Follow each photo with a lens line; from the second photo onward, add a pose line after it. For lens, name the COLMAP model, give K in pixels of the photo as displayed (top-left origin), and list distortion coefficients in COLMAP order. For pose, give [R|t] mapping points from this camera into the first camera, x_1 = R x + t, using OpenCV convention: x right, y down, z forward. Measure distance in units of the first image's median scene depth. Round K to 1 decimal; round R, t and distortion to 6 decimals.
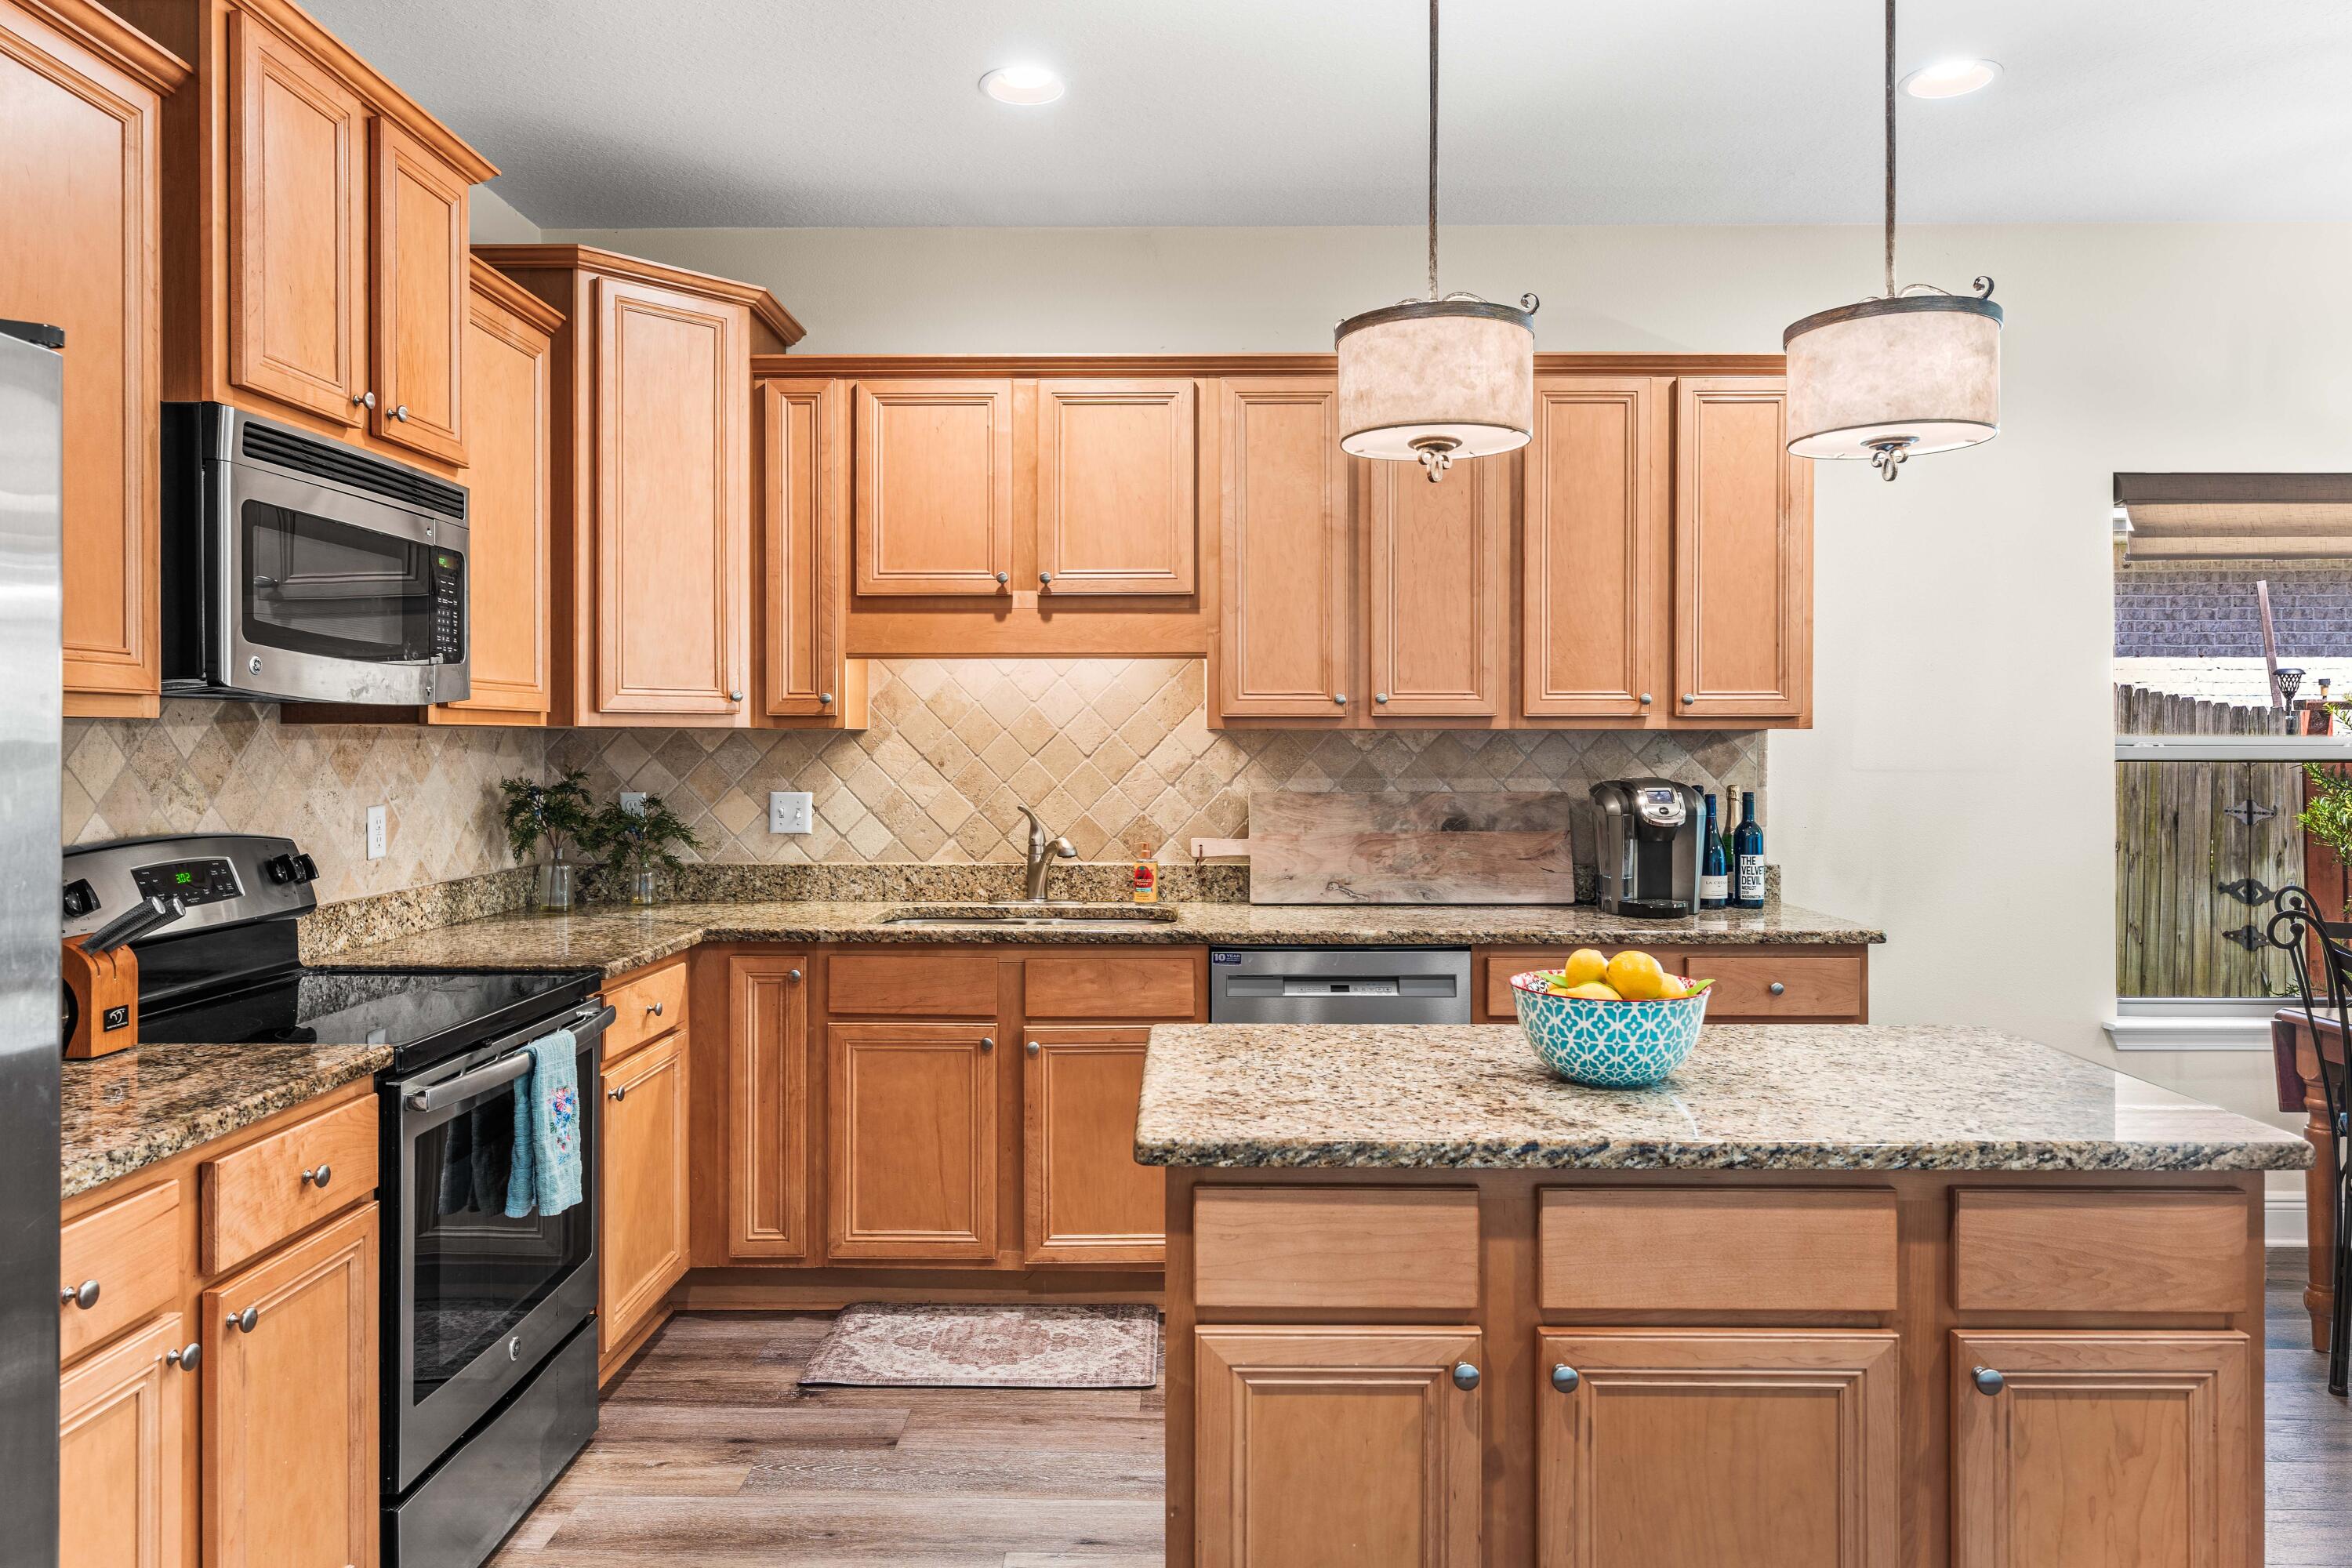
lens RADIAL K [[1542.8, 0, 1211.0], [0, 1542.8, 742.6], [0, 0, 1]] dist [-0.001205, 0.000047]
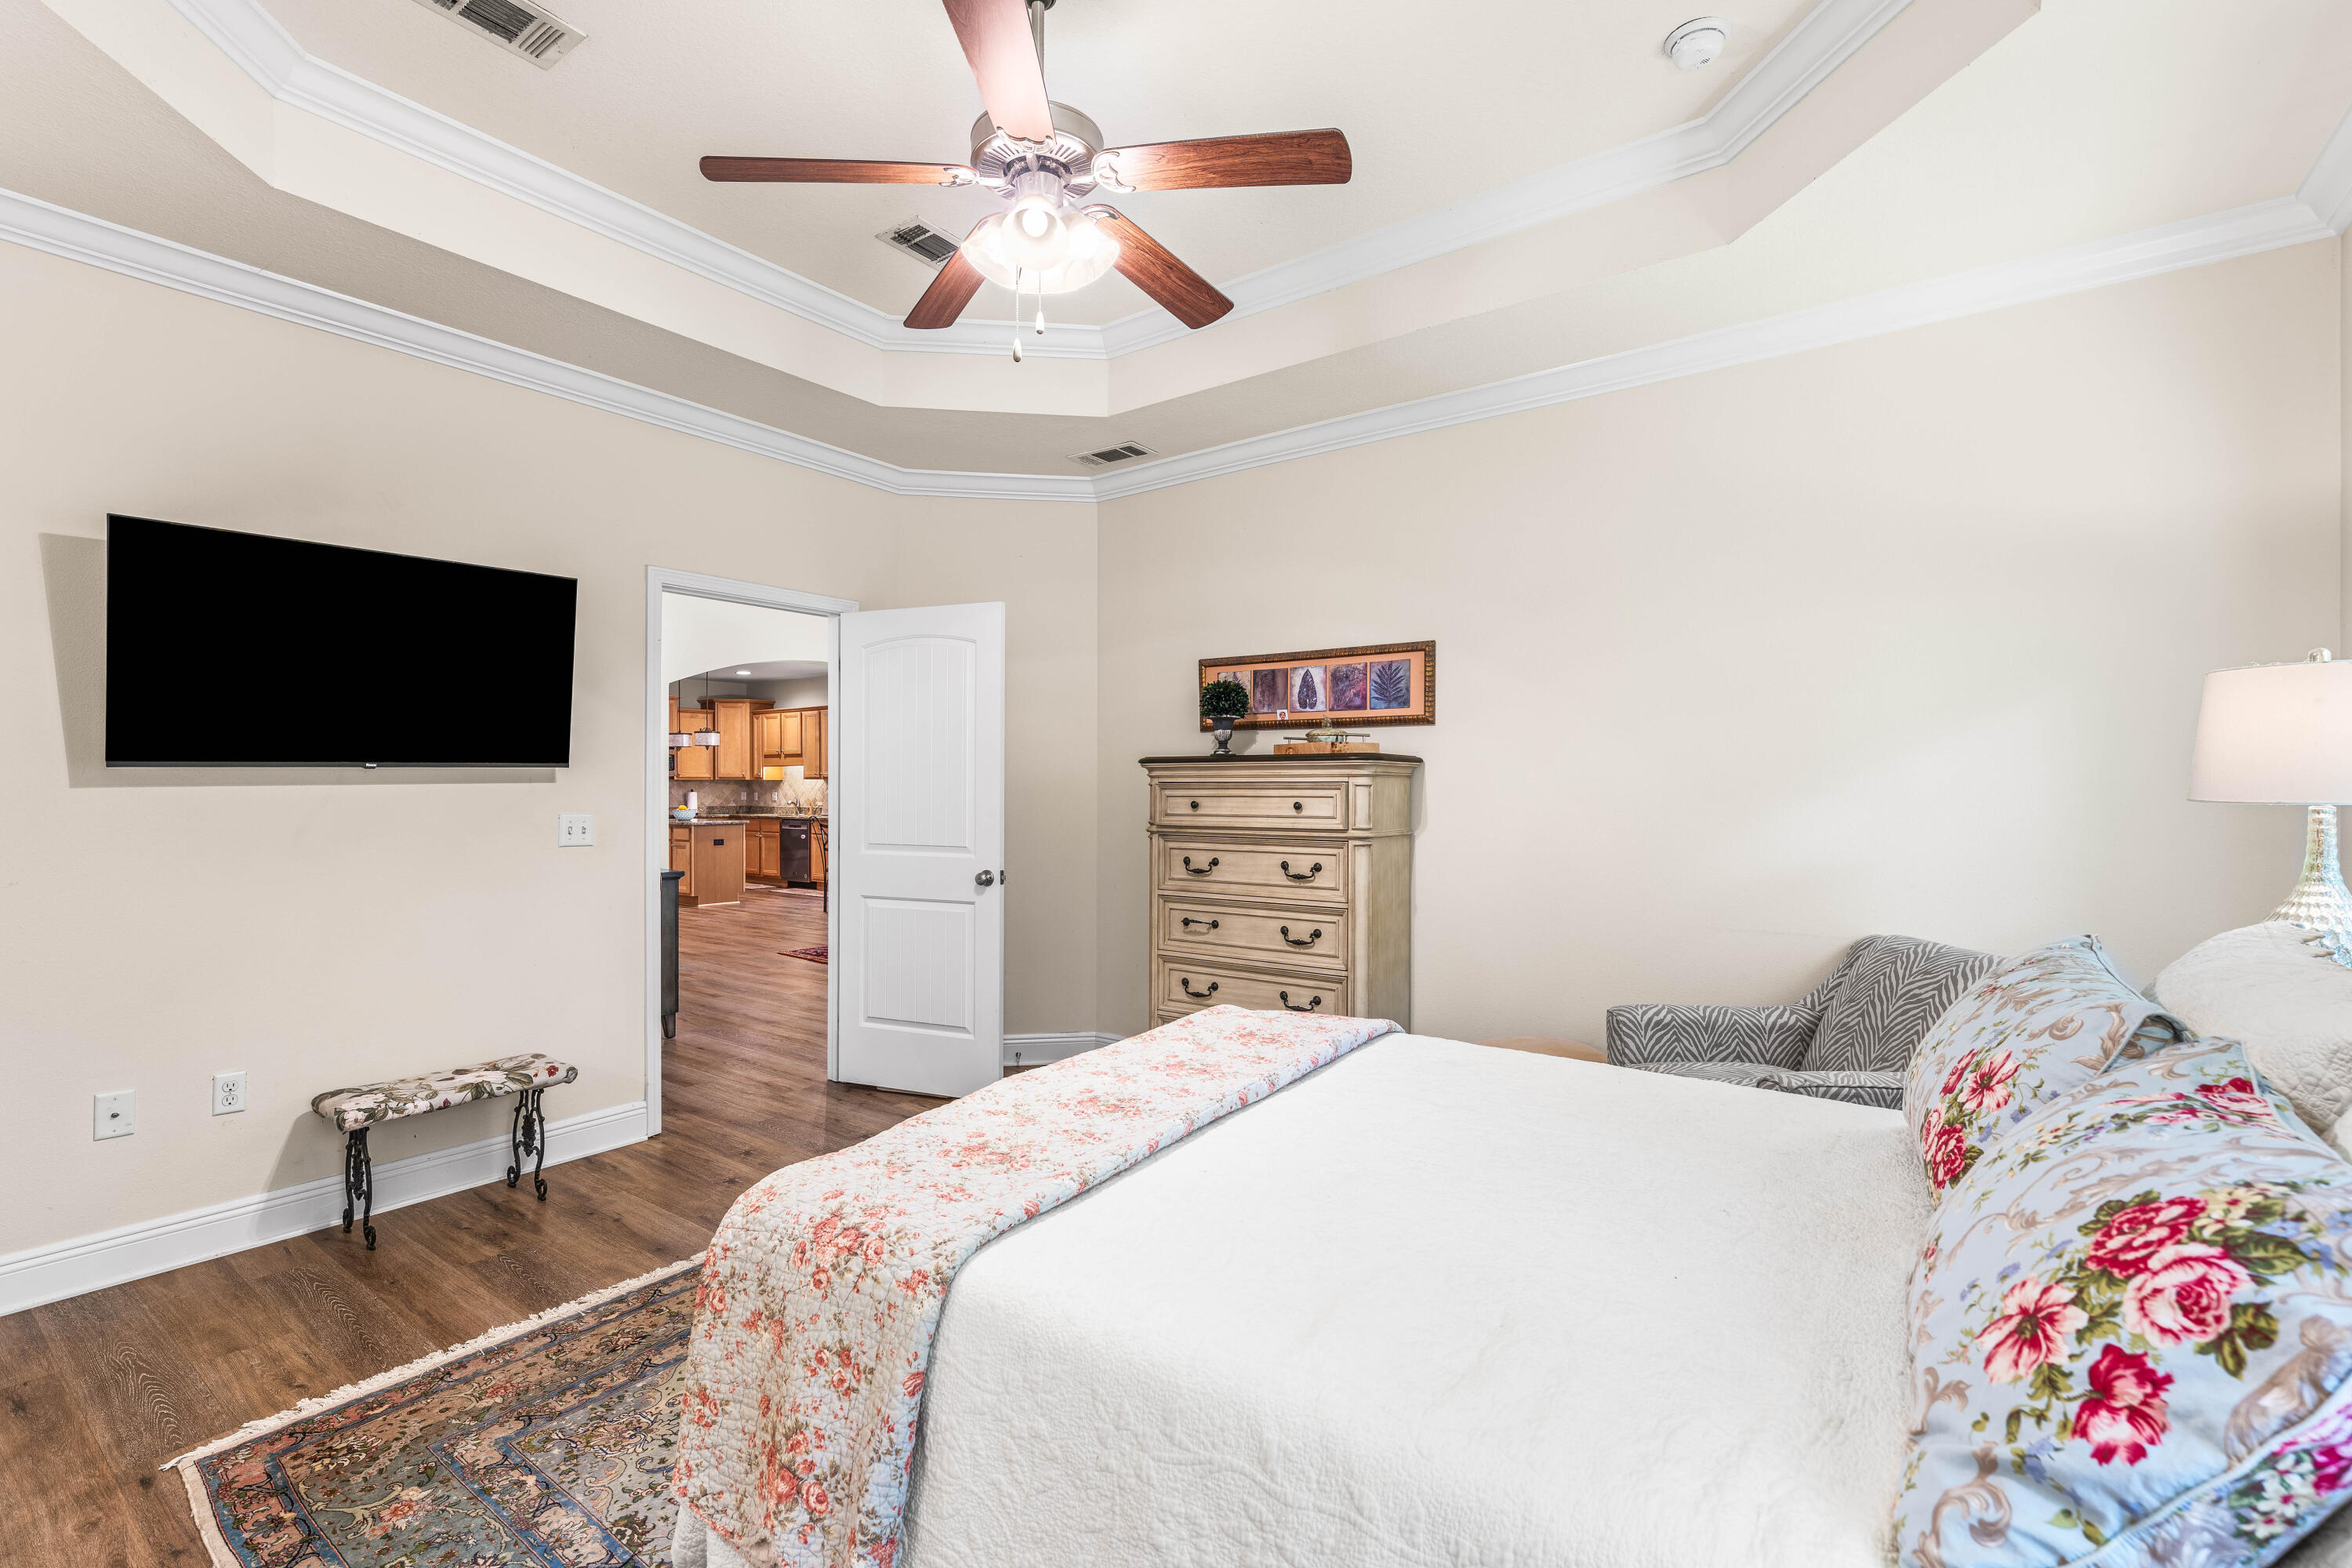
lens RADIAL K [[1007.5, 0, 1168.2], [0, 1007.5, 783.7], [0, 0, 1]] dist [0.000885, 0.000041]
pose [[0.811002, -0.000610, -0.585043, 3.100846], [0.000301, 1.000000, -0.000625, 0.006691], [0.585043, 0.000331, 0.811002, -1.065973]]
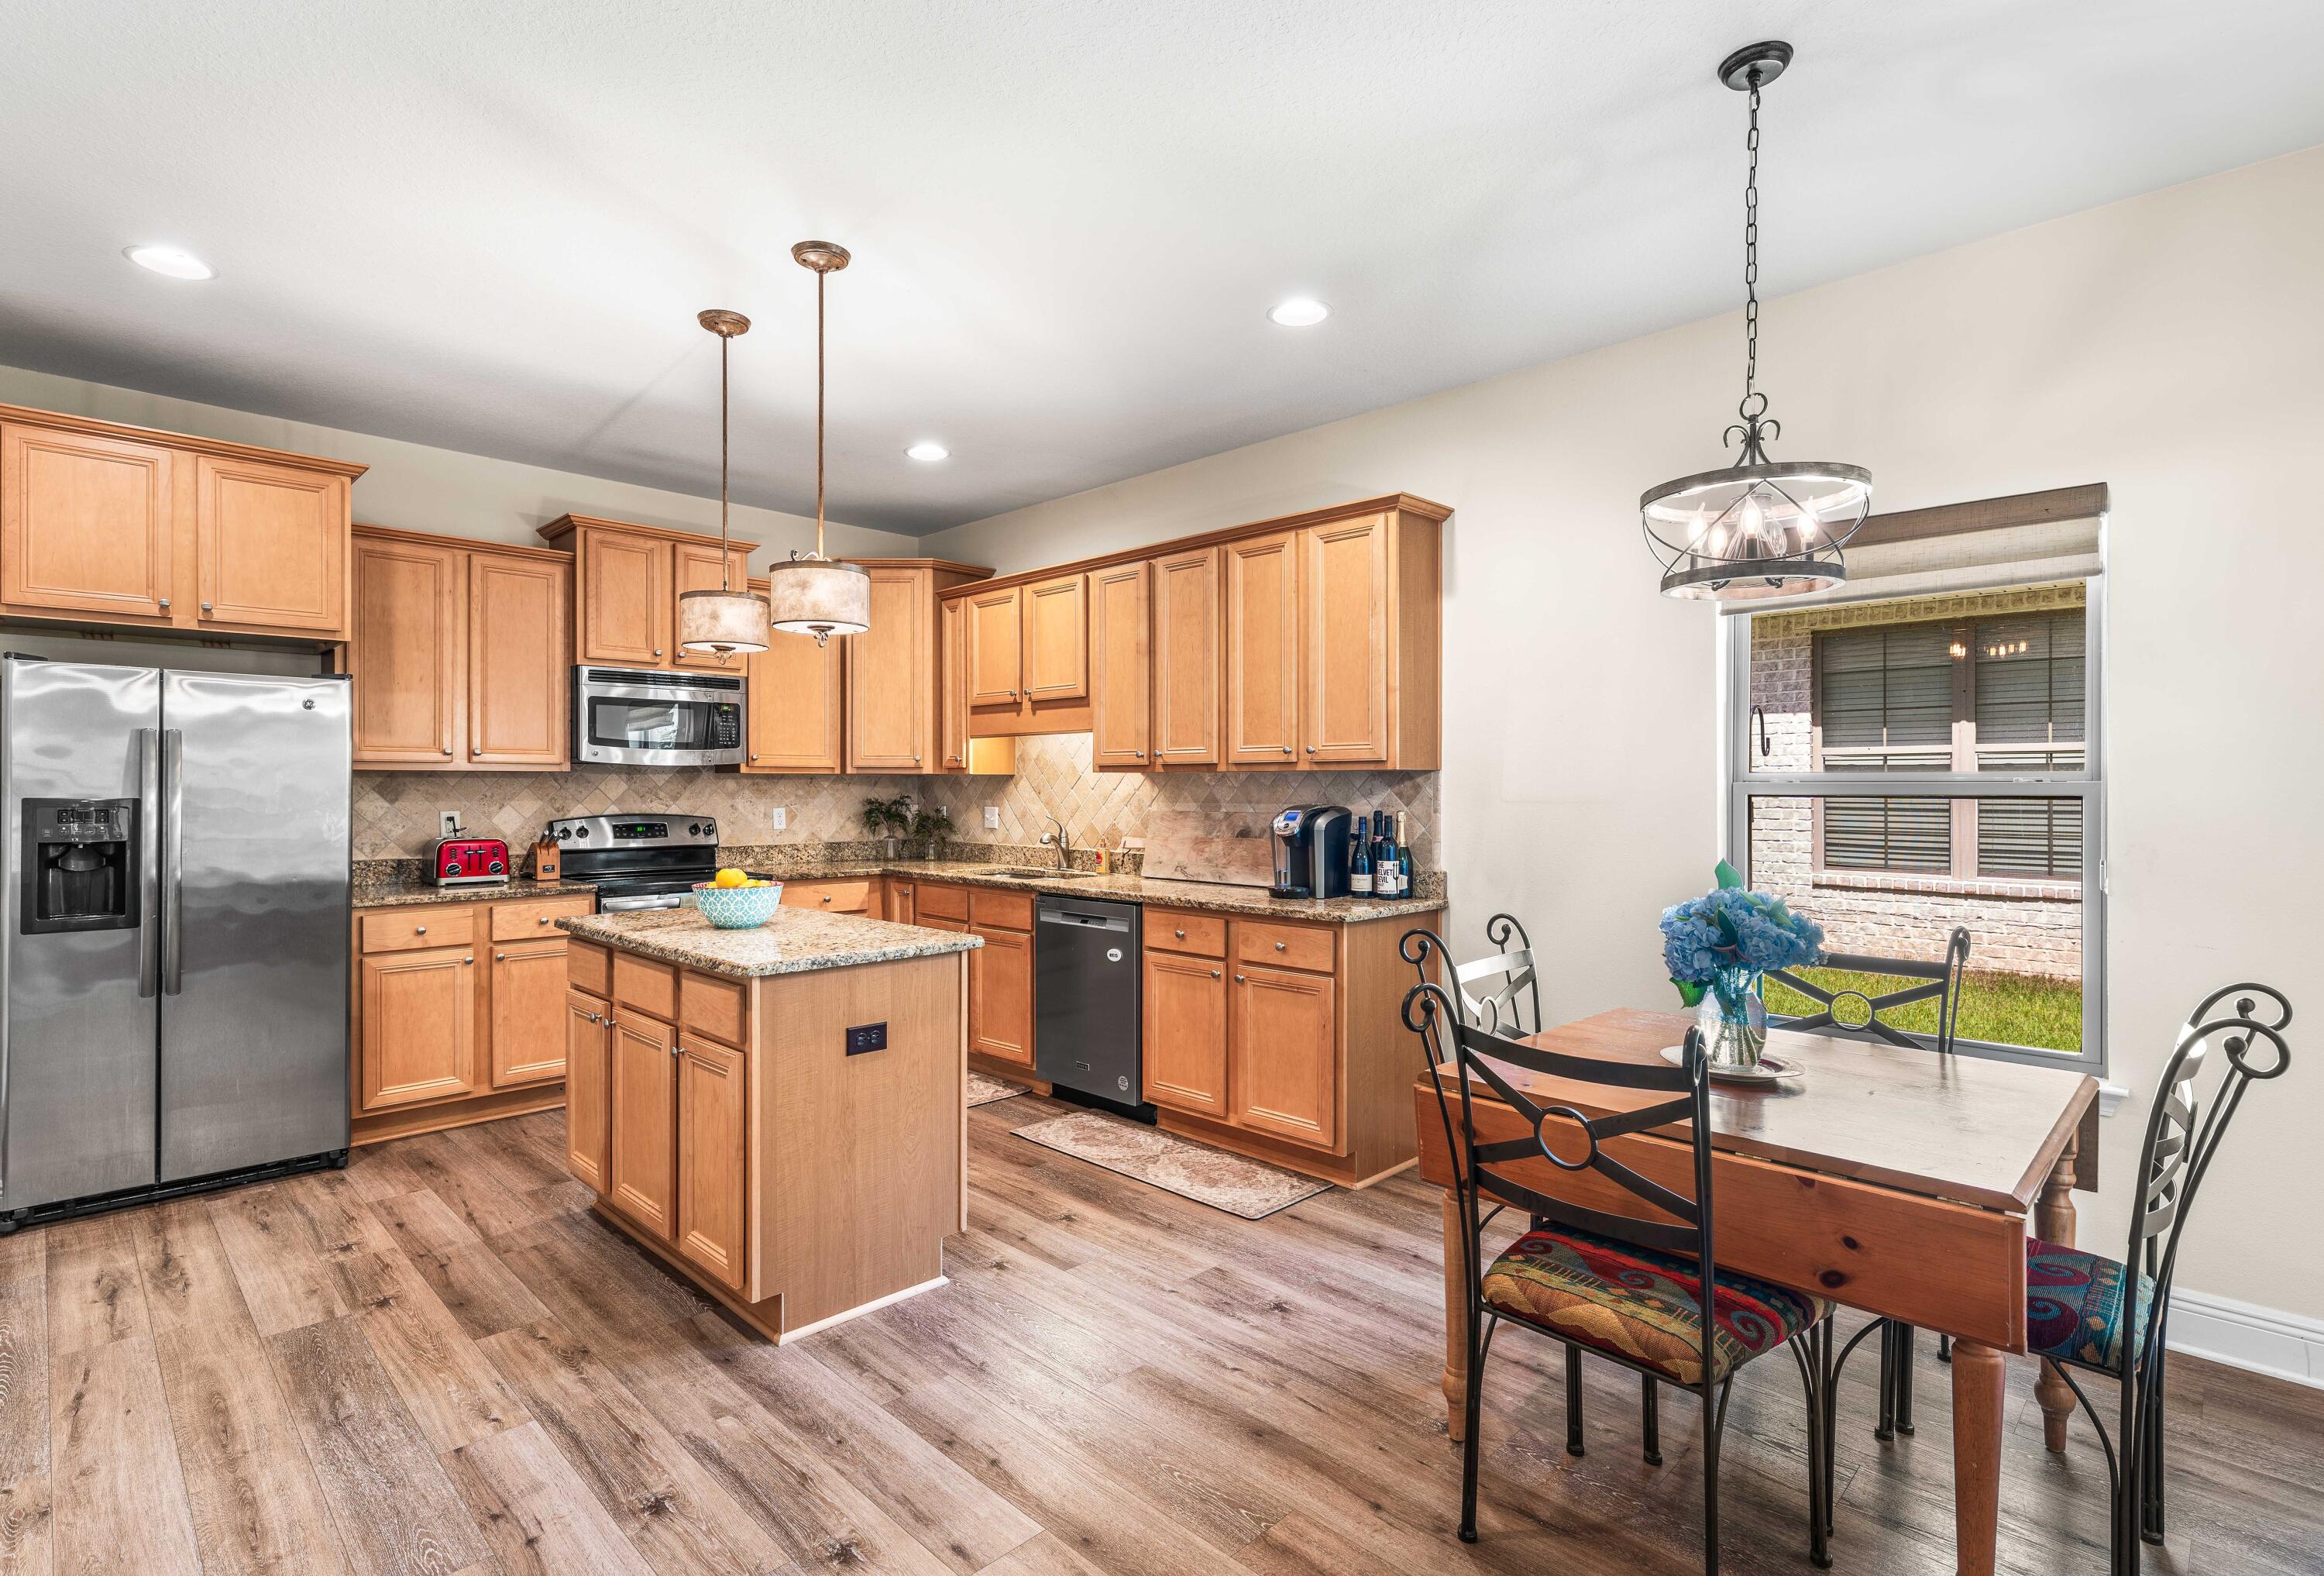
lens RADIAL K [[1135.5, 0, 1132.5], [0, 1135.5, 790.3], [0, 0, 1]] dist [-0.016191, 0.018957]
pose [[0.700545, 0.003250, -0.713601, 0.995541], [-0.001659, 0.999994, 0.002926, 0.007429], [0.713606, -0.000866, 0.700546, 0.139404]]
